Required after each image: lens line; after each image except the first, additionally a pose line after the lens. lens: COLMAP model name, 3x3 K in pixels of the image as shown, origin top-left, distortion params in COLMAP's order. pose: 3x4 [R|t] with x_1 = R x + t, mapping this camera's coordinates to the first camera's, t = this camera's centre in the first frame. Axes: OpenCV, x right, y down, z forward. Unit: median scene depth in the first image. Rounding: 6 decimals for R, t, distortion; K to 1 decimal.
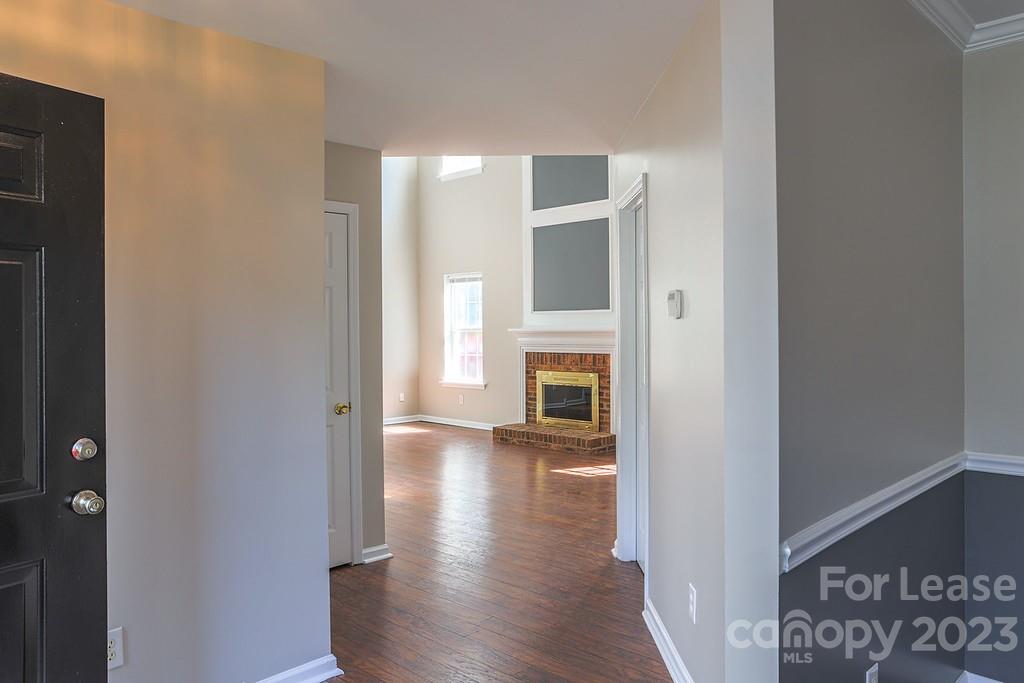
lens RADIAL K [[749.2, 0, 511.4], [0, 749.2, 340.5], [0, 0, 1]] dist [-0.068272, 0.063971]
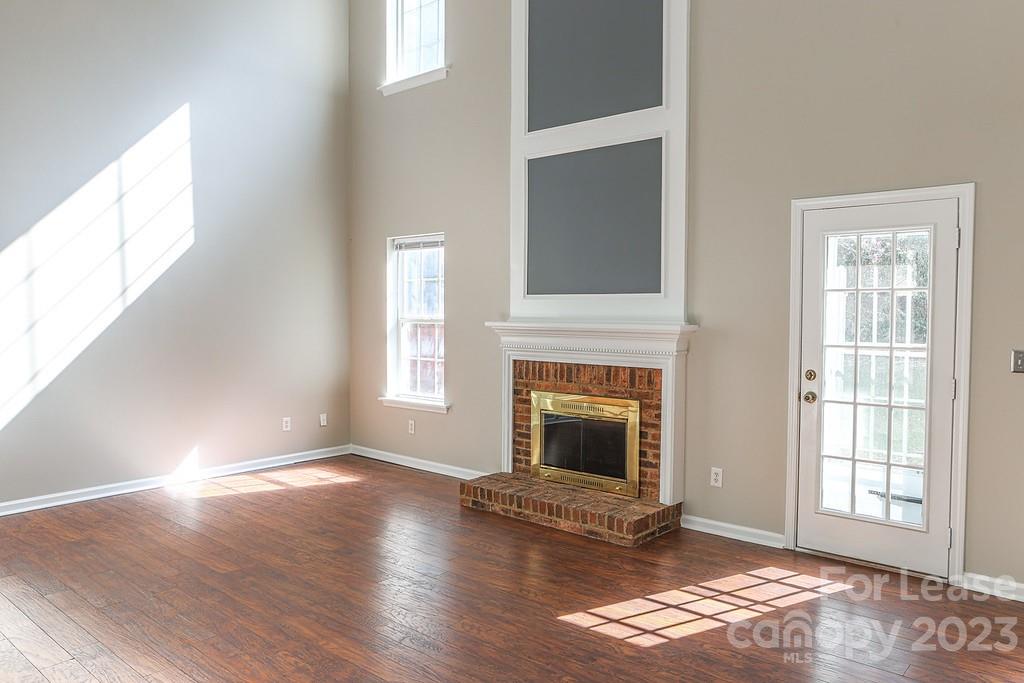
lens RADIAL K [[749.2, 0, 511.3], [0, 749.2, 332.9], [0, 0, 1]] dist [-0.068272, 0.063971]
pose [[0.998533, 0.008576, 0.053470, -0.016651], [-0.009518, 0.999804, 0.017383, -0.017979], [-0.053311, -0.017867, 0.998418, 0.380310]]
